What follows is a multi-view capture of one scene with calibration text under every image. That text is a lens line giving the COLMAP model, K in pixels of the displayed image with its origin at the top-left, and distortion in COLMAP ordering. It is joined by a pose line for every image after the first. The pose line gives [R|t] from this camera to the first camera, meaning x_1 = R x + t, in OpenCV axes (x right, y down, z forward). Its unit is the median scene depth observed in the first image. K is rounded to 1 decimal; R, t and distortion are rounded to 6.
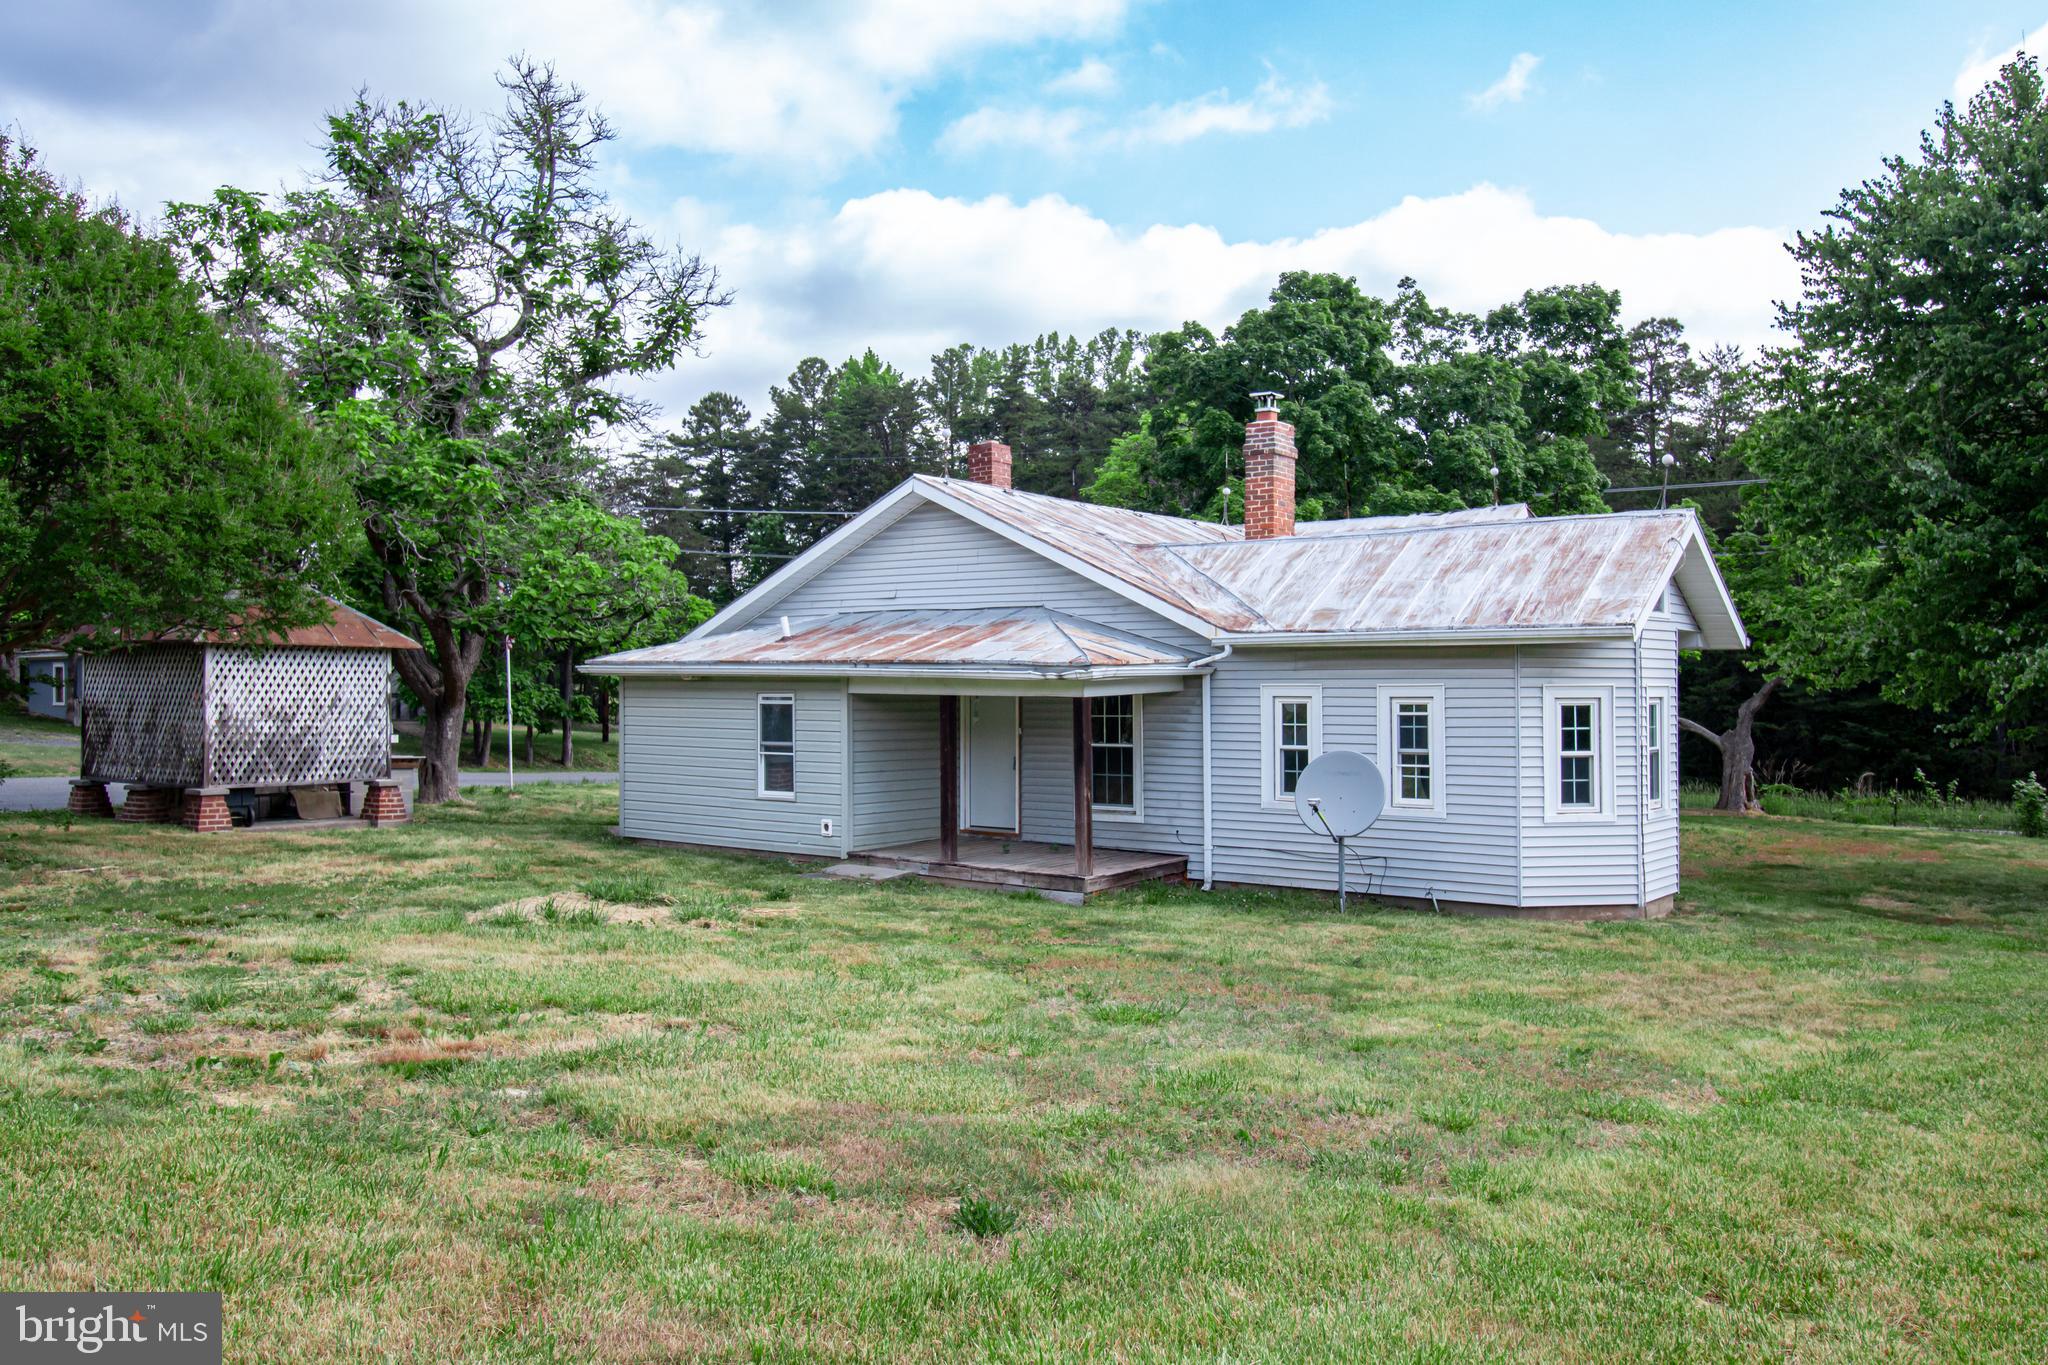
lens RADIAL K [[1661.9, 0, 1013.0], [0, 1661.9, 663.3], [0, 0, 1]] dist [0.024031, 0.010146]
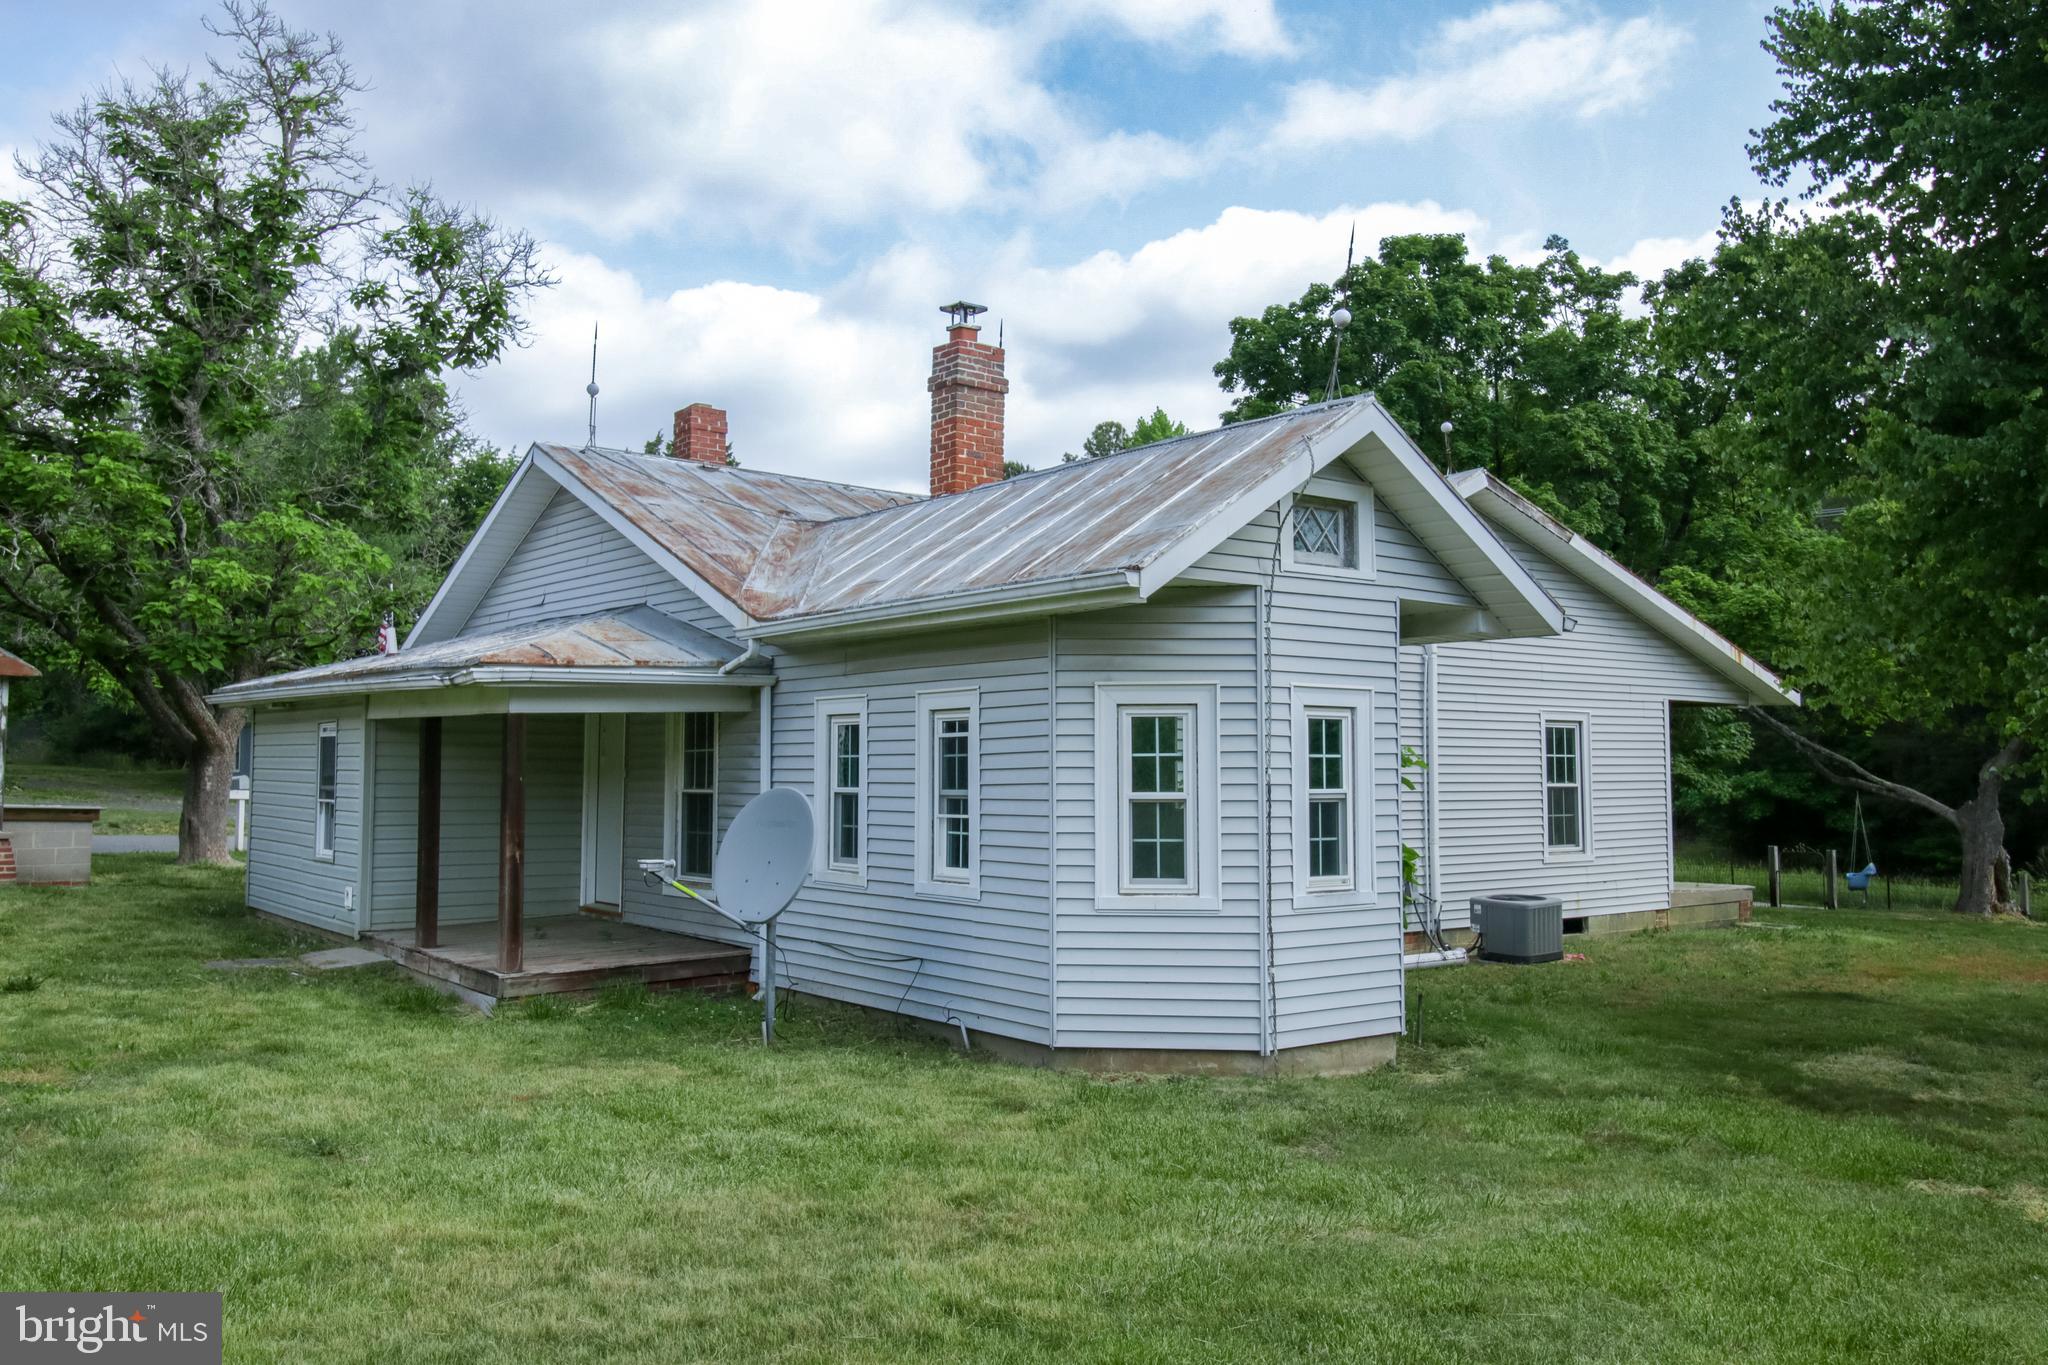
lens RADIAL K [[1661.9, 0, 1013.0], [0, 1661.9, 663.3], [0, 0, 1]] dist [0.024031, 0.010146]
pose [[0.966193, -0.013522, -0.257467, 0.405661], [0.000002, 0.998624, -0.052439, 0.034373], [0.257821, 0.050666, 0.964863, 0.363687]]
